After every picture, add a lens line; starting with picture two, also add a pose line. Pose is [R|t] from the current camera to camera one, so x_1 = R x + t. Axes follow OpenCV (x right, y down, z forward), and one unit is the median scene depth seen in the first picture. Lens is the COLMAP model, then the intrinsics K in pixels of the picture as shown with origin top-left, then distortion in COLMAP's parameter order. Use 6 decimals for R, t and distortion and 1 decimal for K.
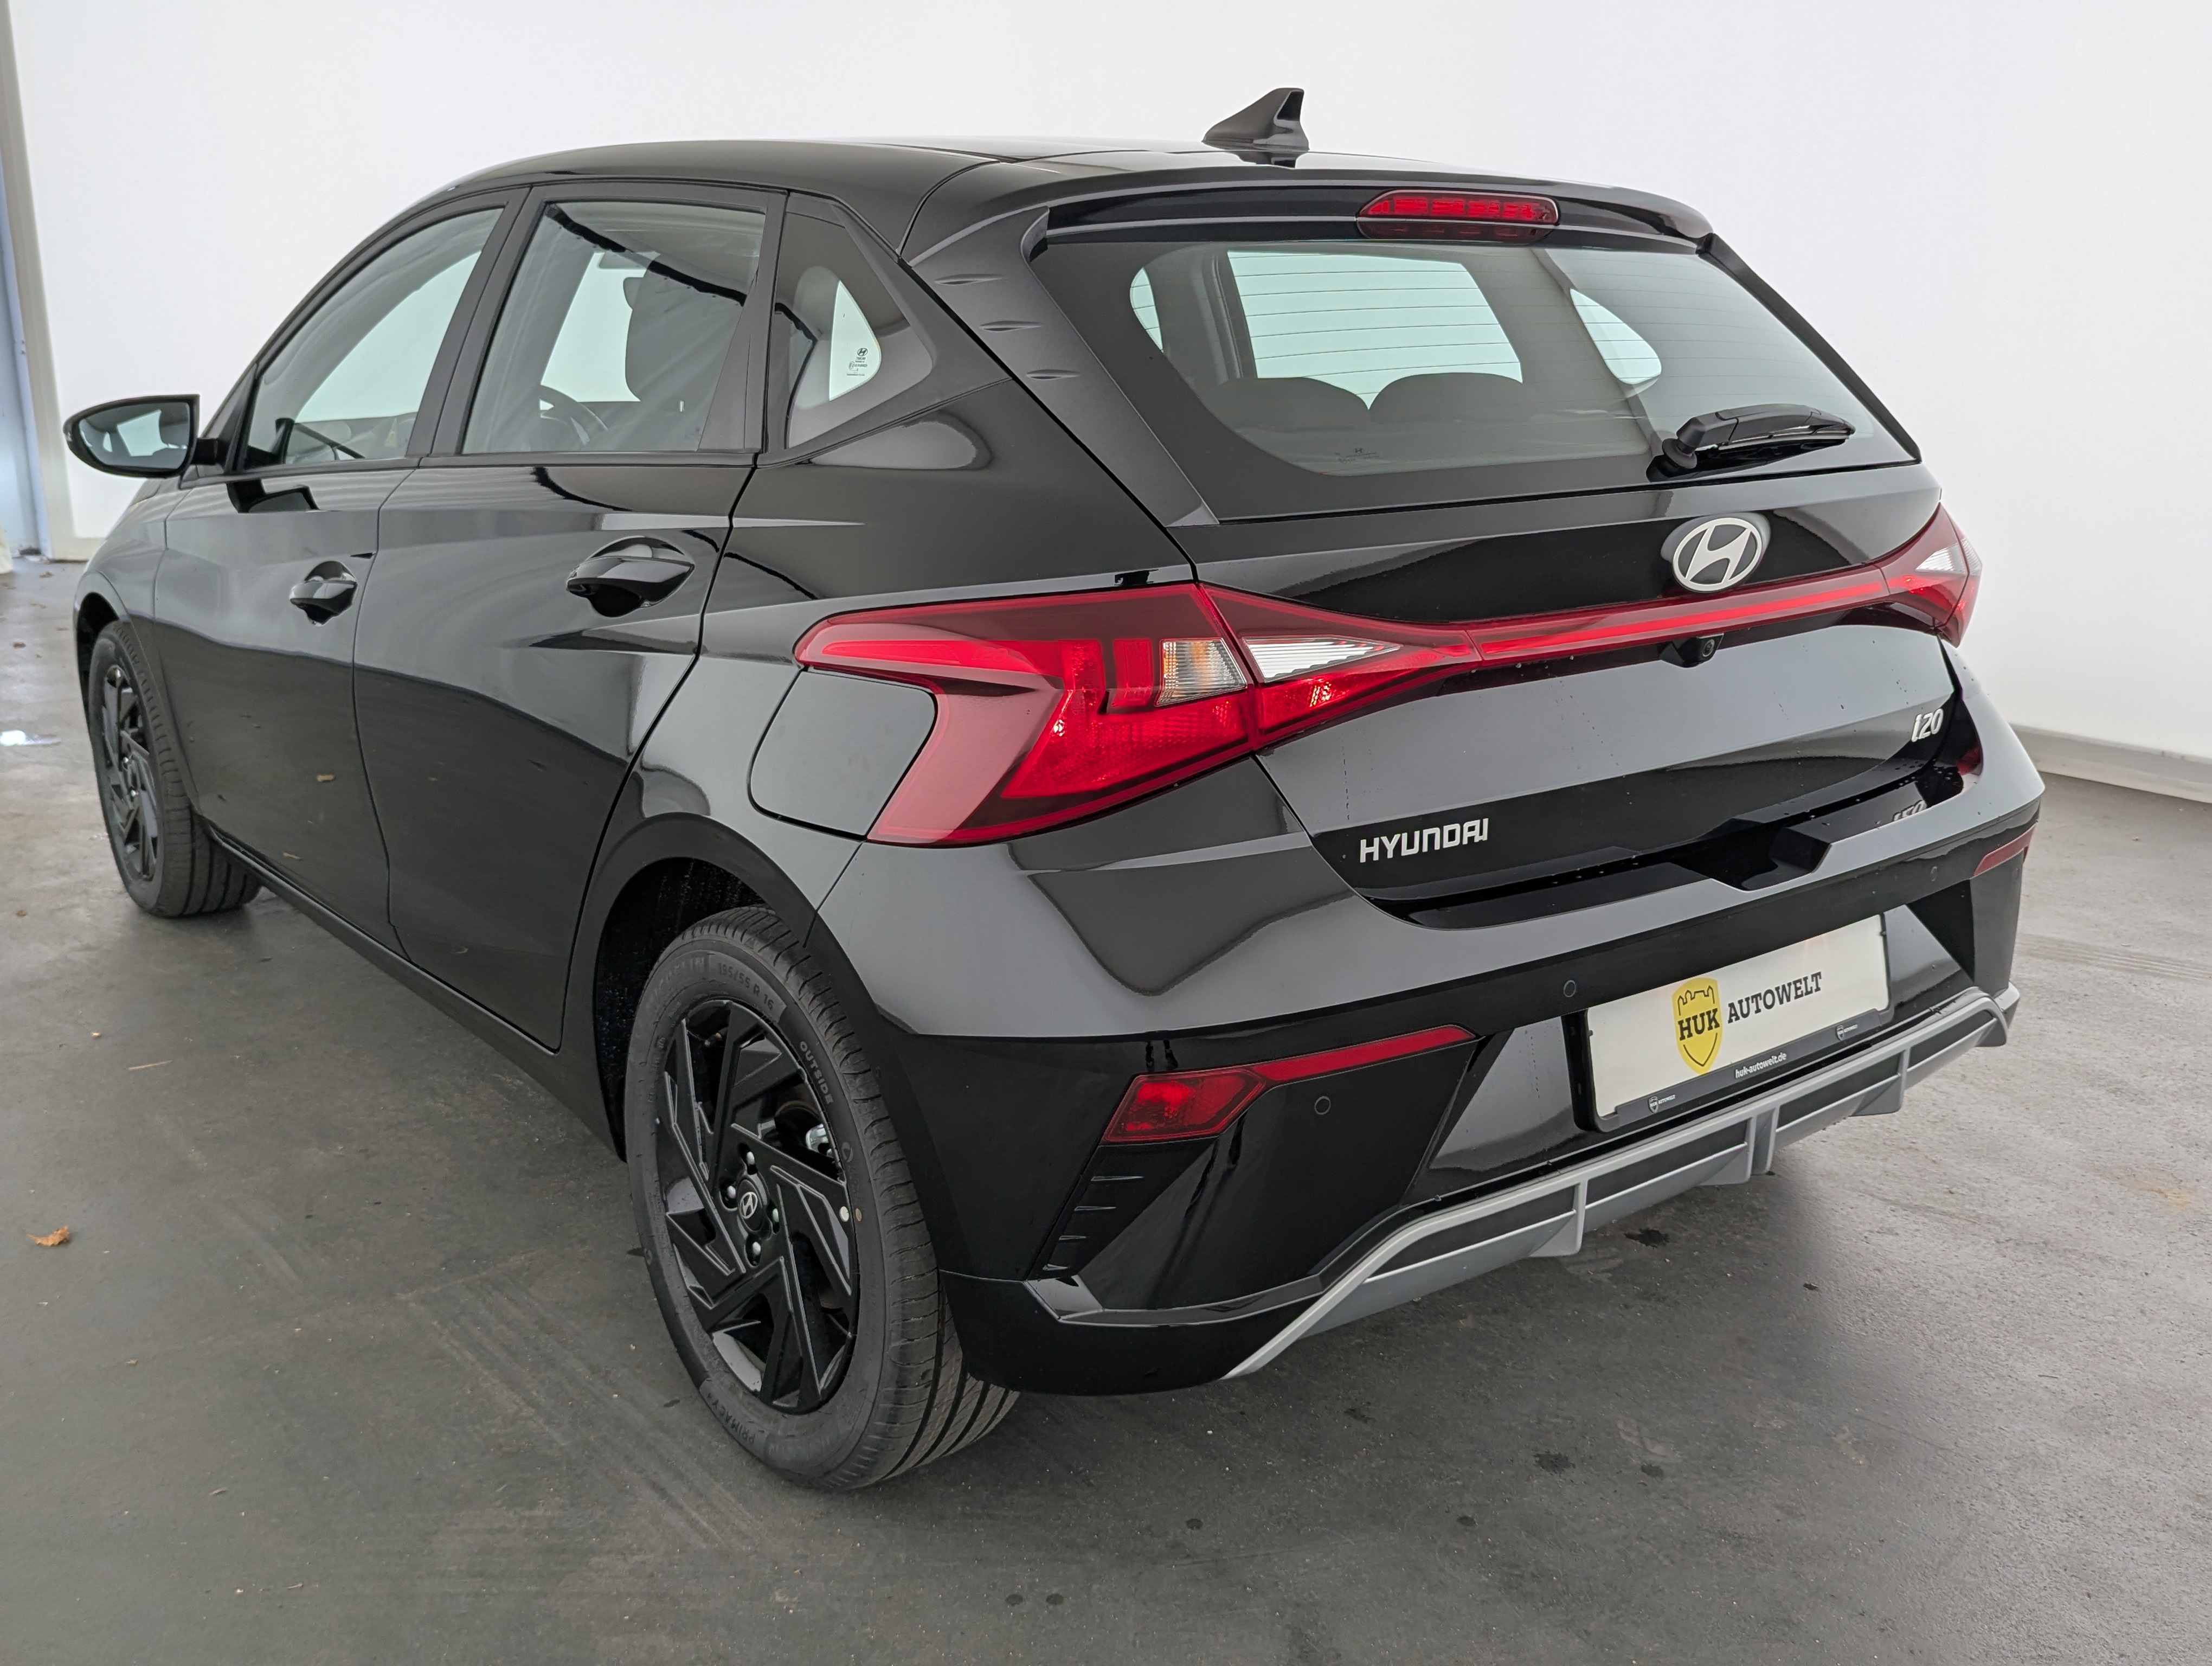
lens RADIAL K [[2000.4, 0, 1111.9], [0, 2000.4, 781.1], [0, 0, 1]] dist [0.055339, -0.048591]
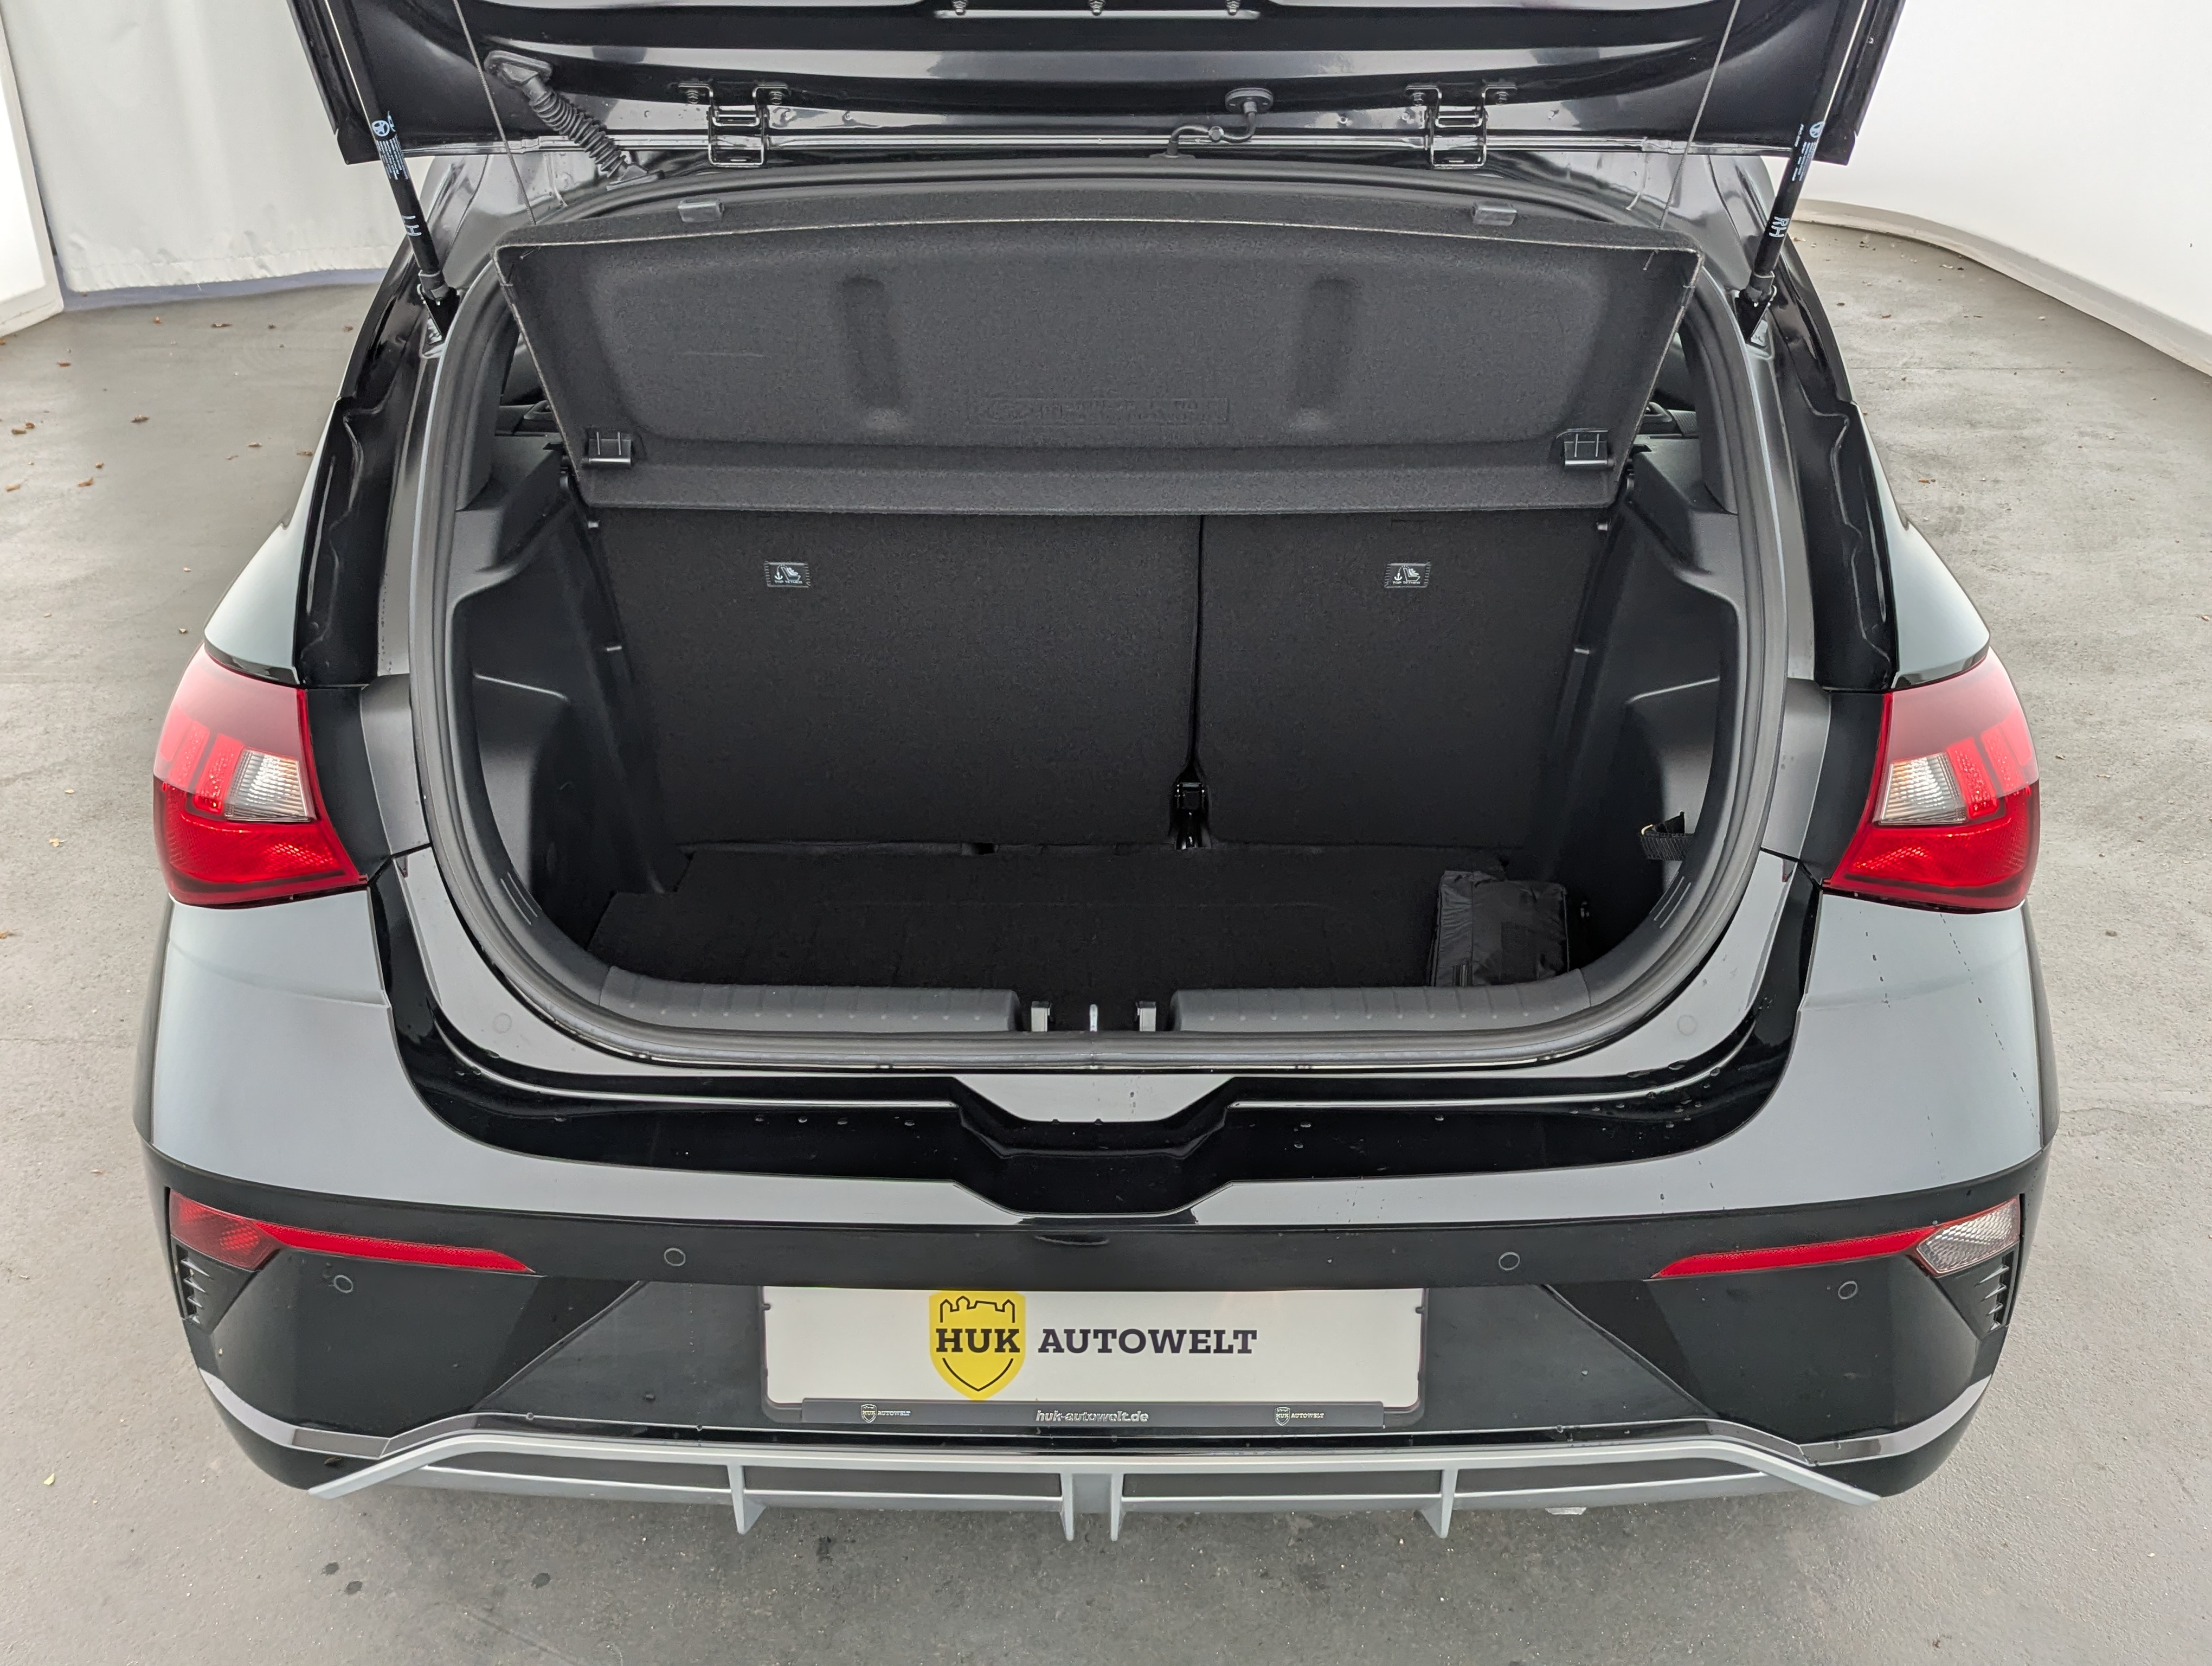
lens RADIAL K [[2000.4, 0, 1066.0], [0, 2000.4, 778.0], [0, 0, 1]] dist [0.055339, -0.048591]
pose [[0.769489, 0.258246, -0.584120, 0.720641], [-0.138255, 0.960271, 0.242416, -0.281787], [0.623516, -0.105779, 0.774622, 0.449276]]
